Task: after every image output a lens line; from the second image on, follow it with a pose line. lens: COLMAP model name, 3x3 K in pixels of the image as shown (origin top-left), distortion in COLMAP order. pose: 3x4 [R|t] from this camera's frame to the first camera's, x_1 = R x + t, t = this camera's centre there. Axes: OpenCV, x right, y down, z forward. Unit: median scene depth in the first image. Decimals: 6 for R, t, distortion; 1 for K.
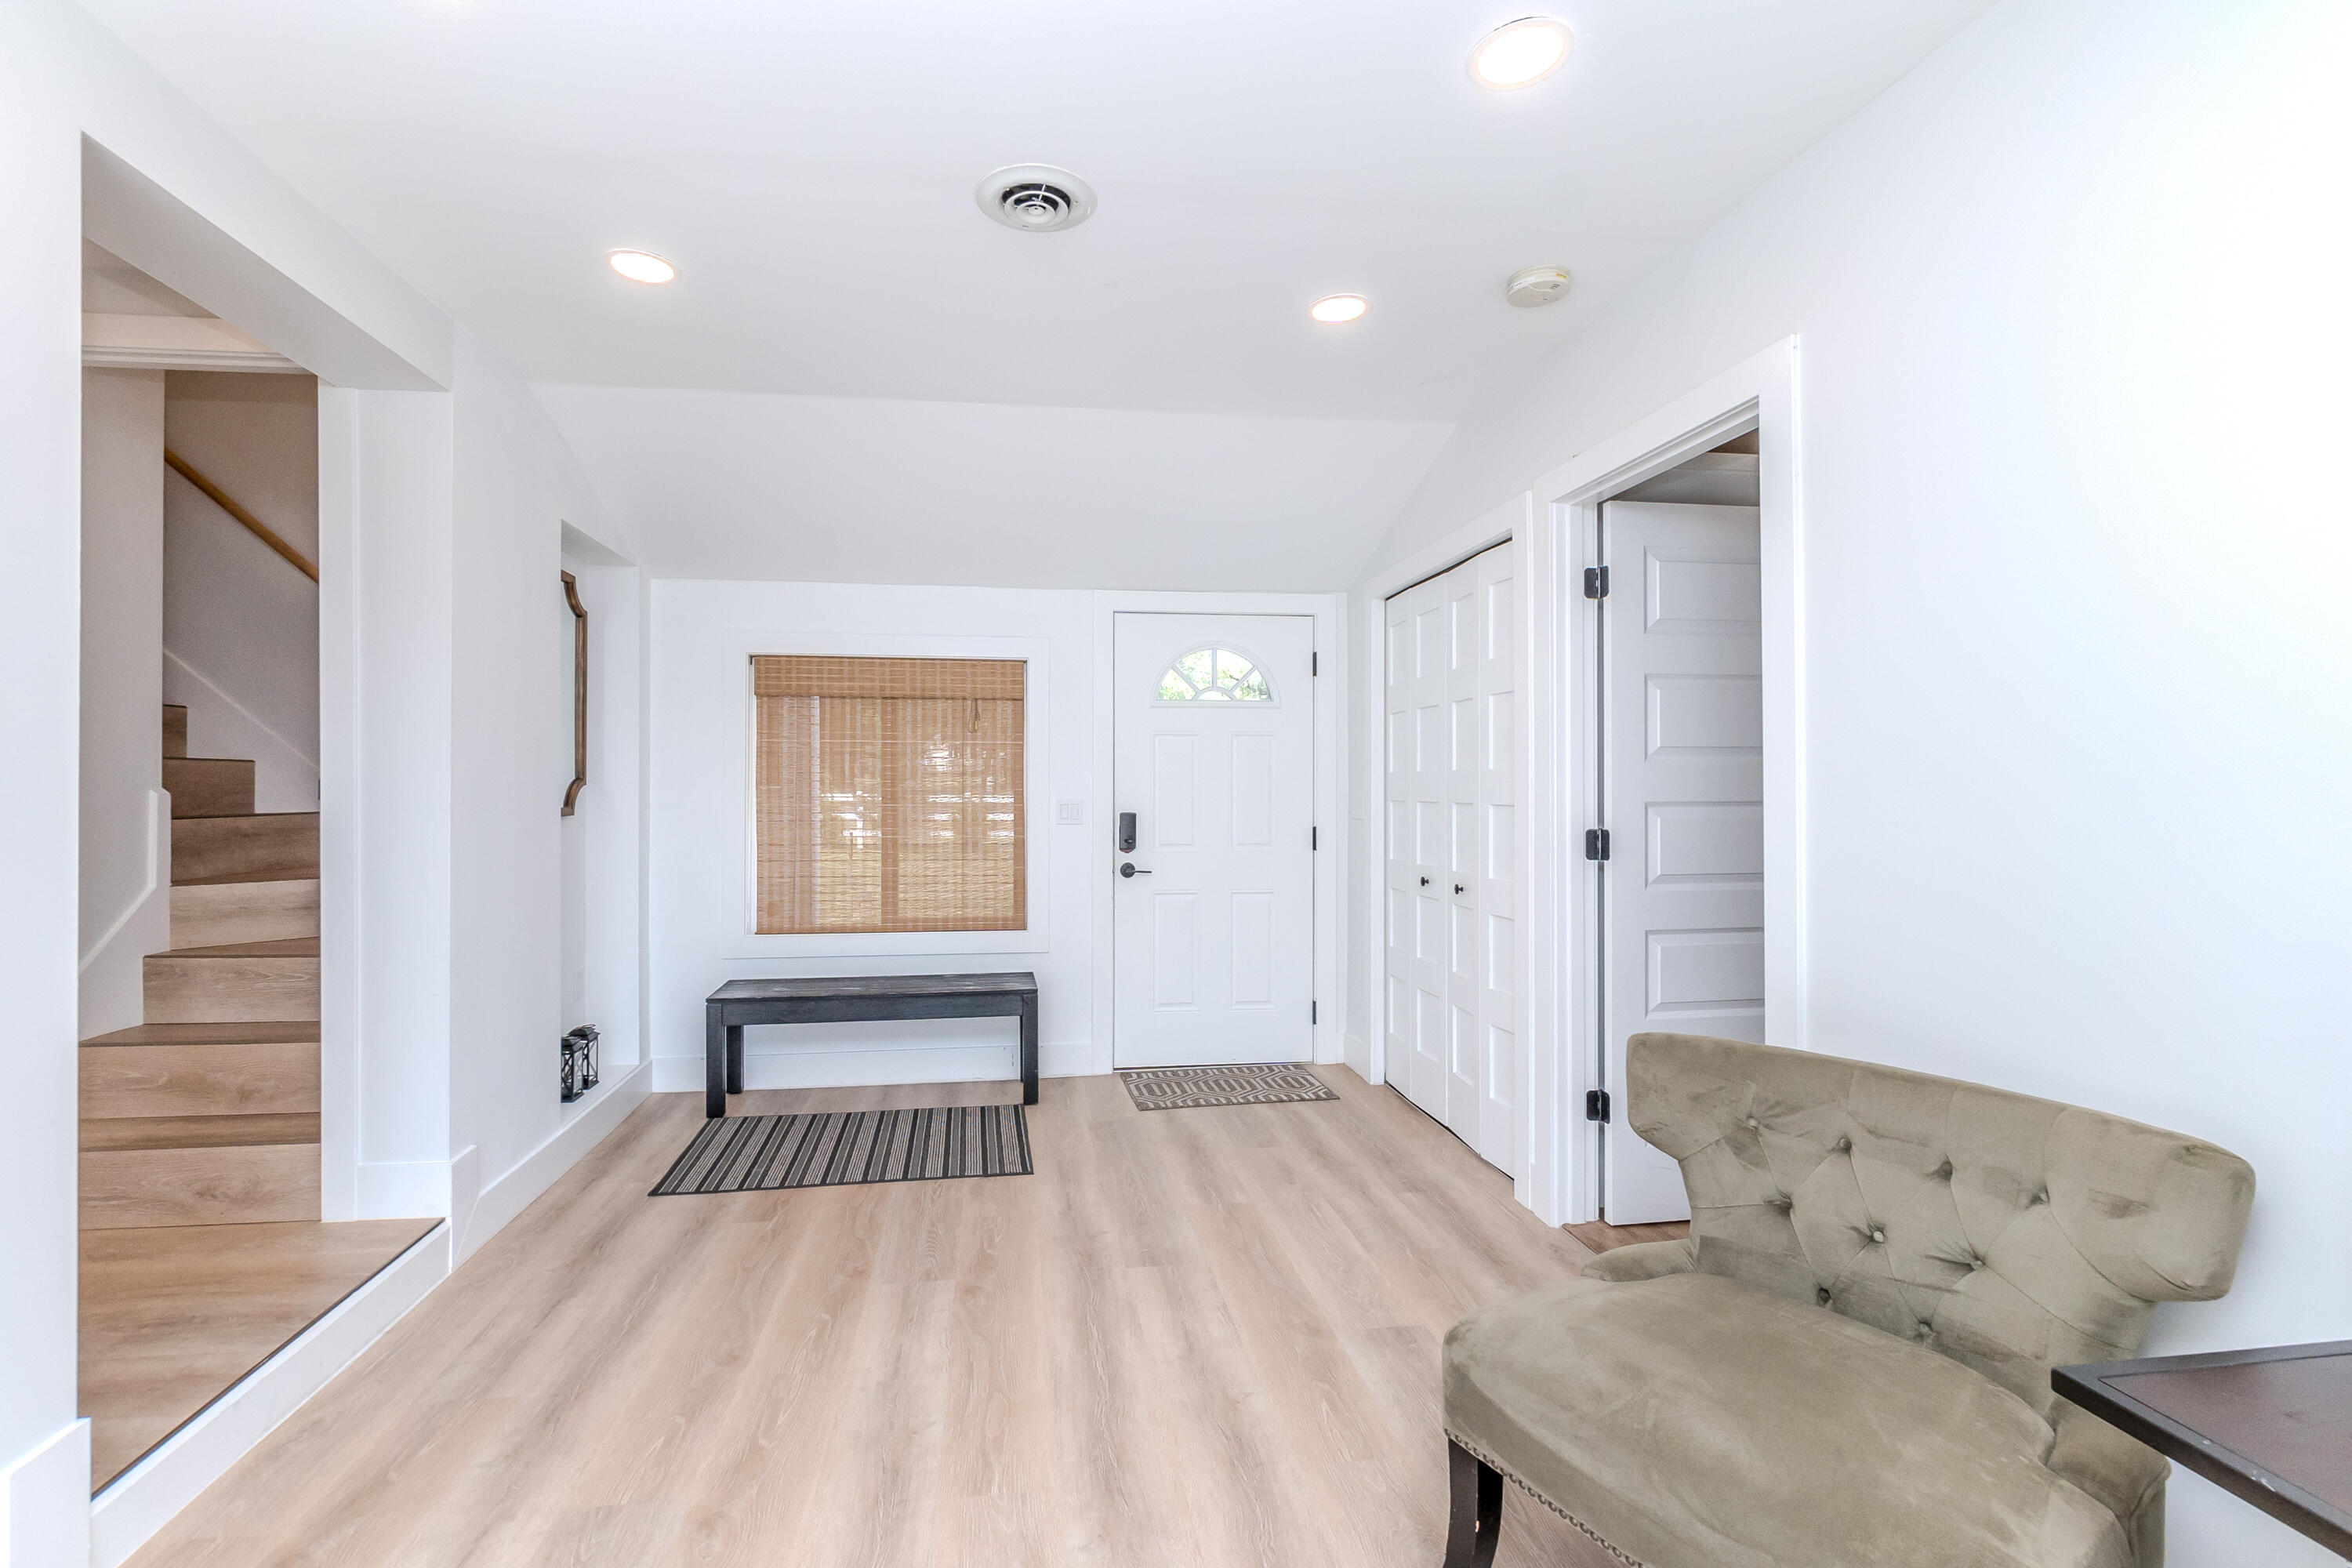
lens RADIAL K [[1035.6, 0, 1128.3], [0, 1035.6, 776.5], [0, 0, 1]] dist [-0.003428, 0.000911]
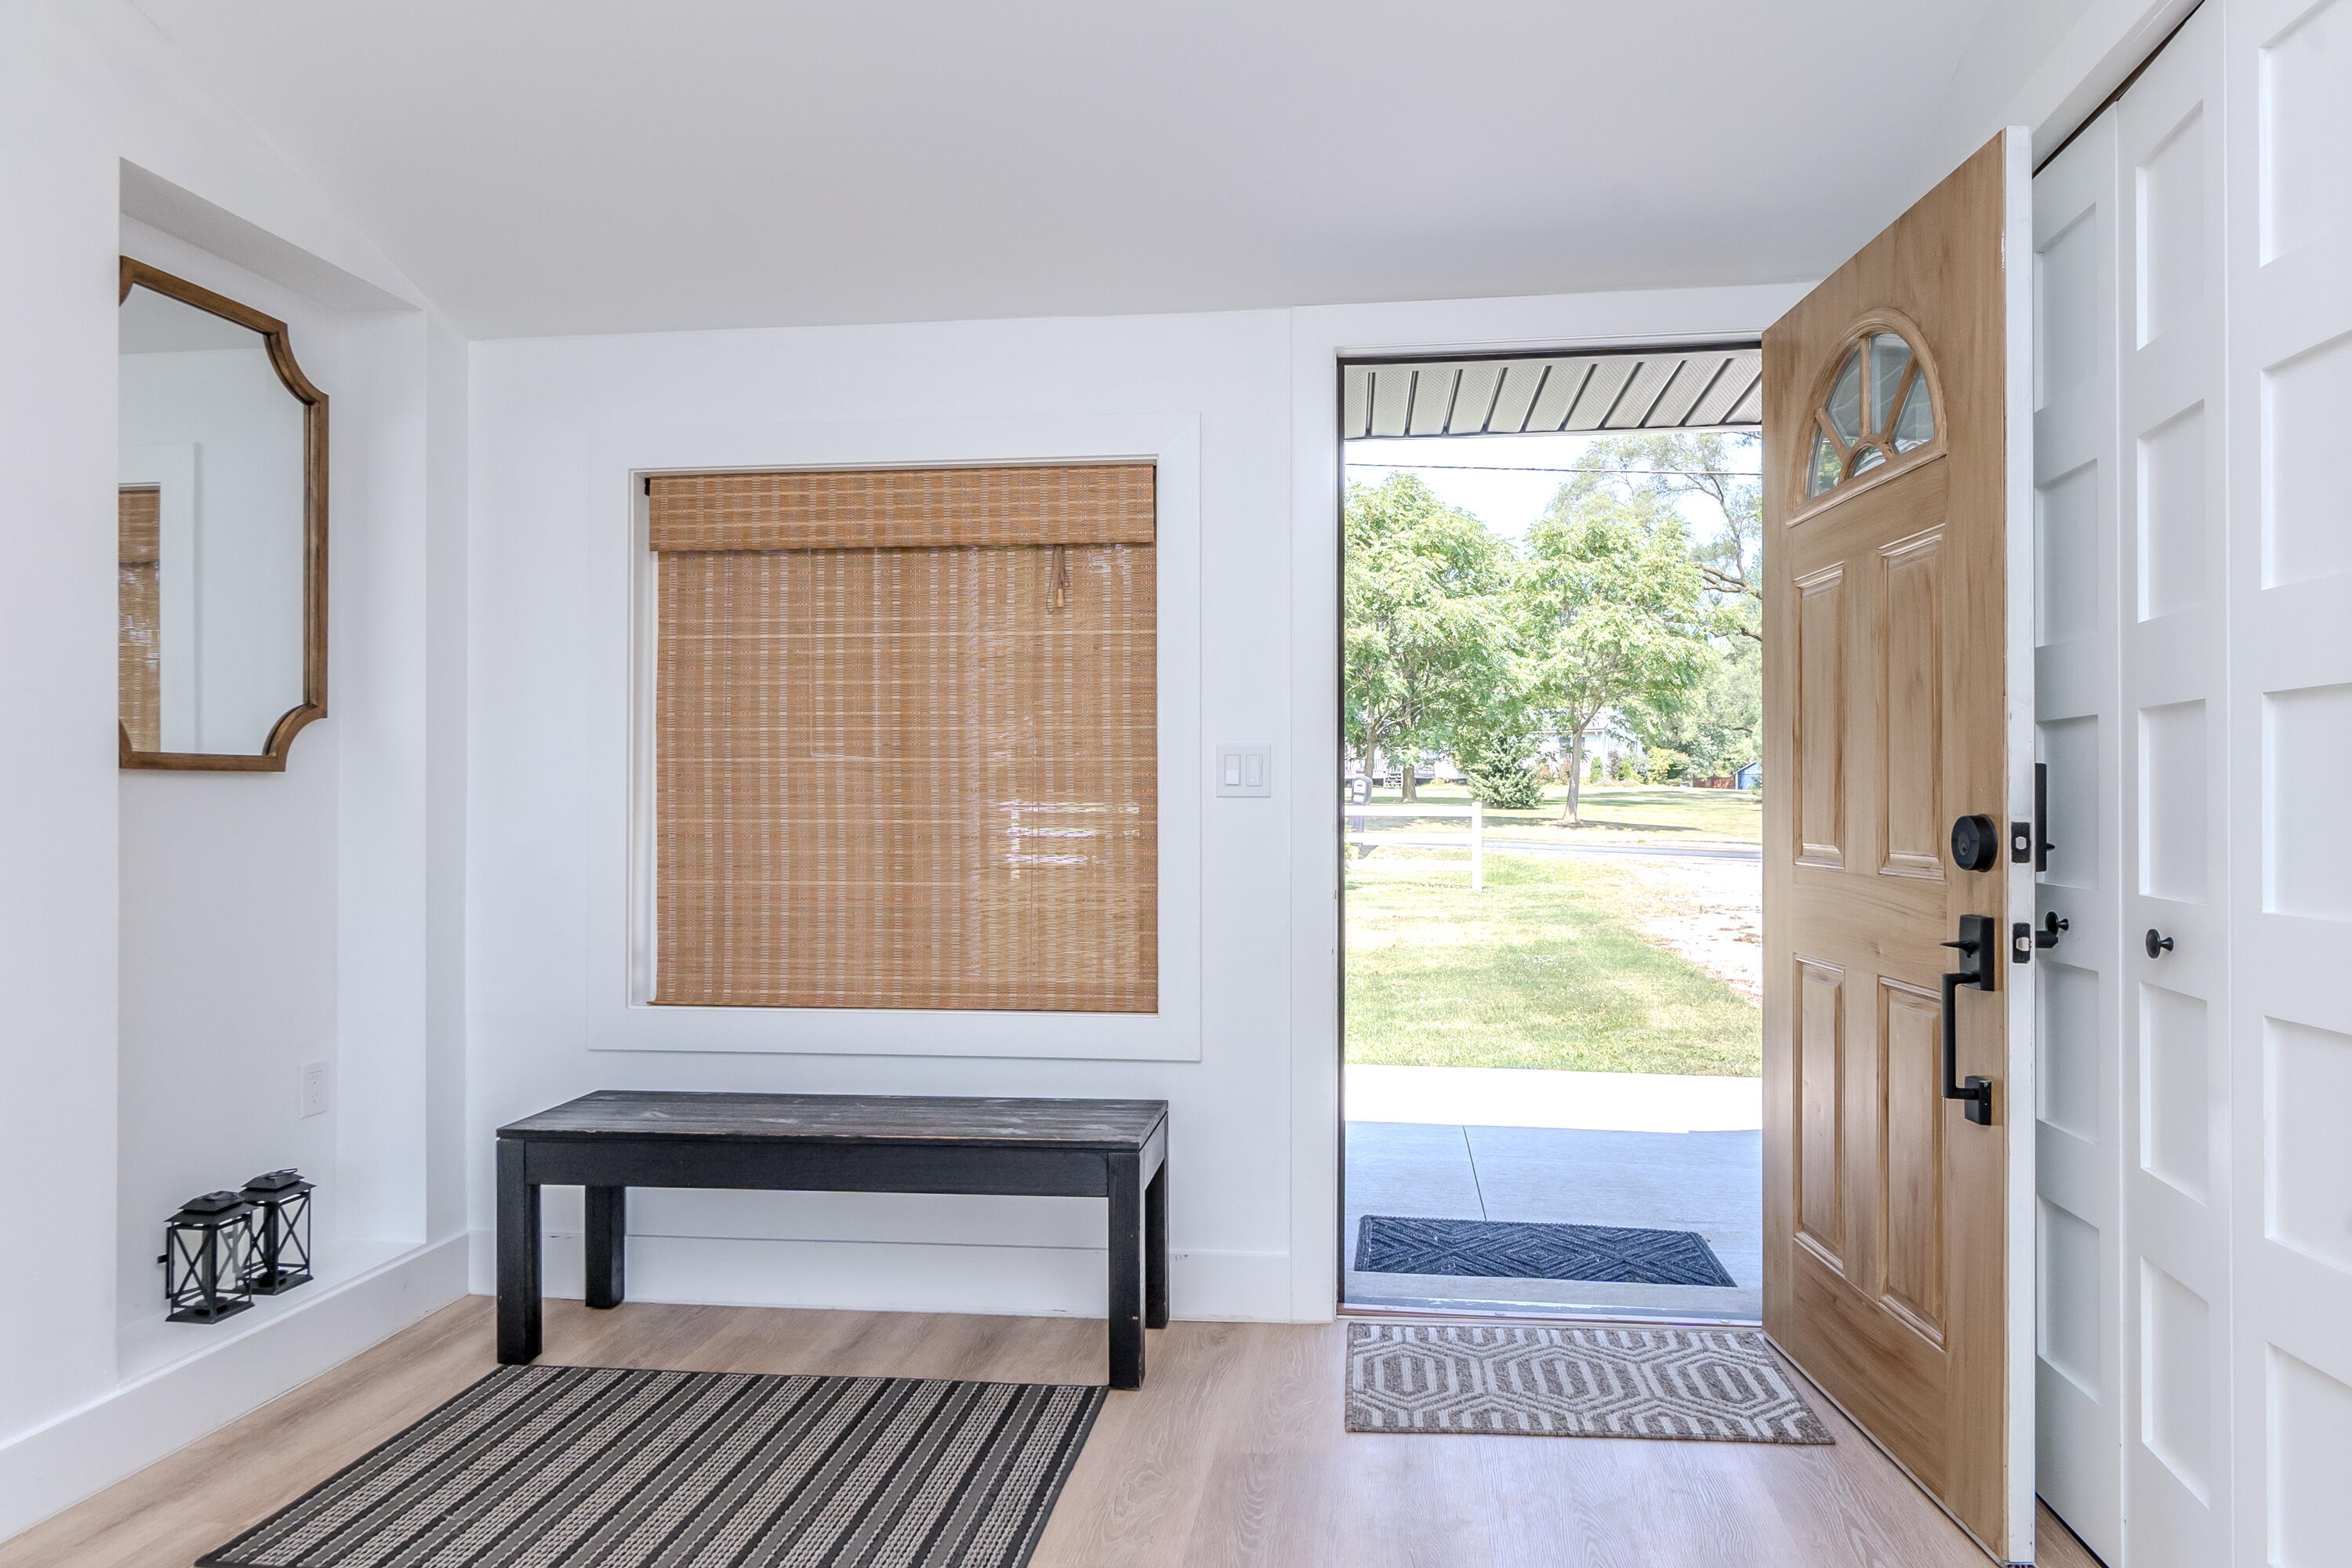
lens RADIAL K [[1501.6, 0, 1196.5], [0, 1501.6, 786.4], [0, 0, 1]] dist [-0.009211, -0.000743]
pose [[0.969826, -0.005008, -0.243747, 0.105496], [0.005460, 0.999984, 0.001180, 0.046502], [0.243737, -0.002476, 0.969838, 0.363353]]
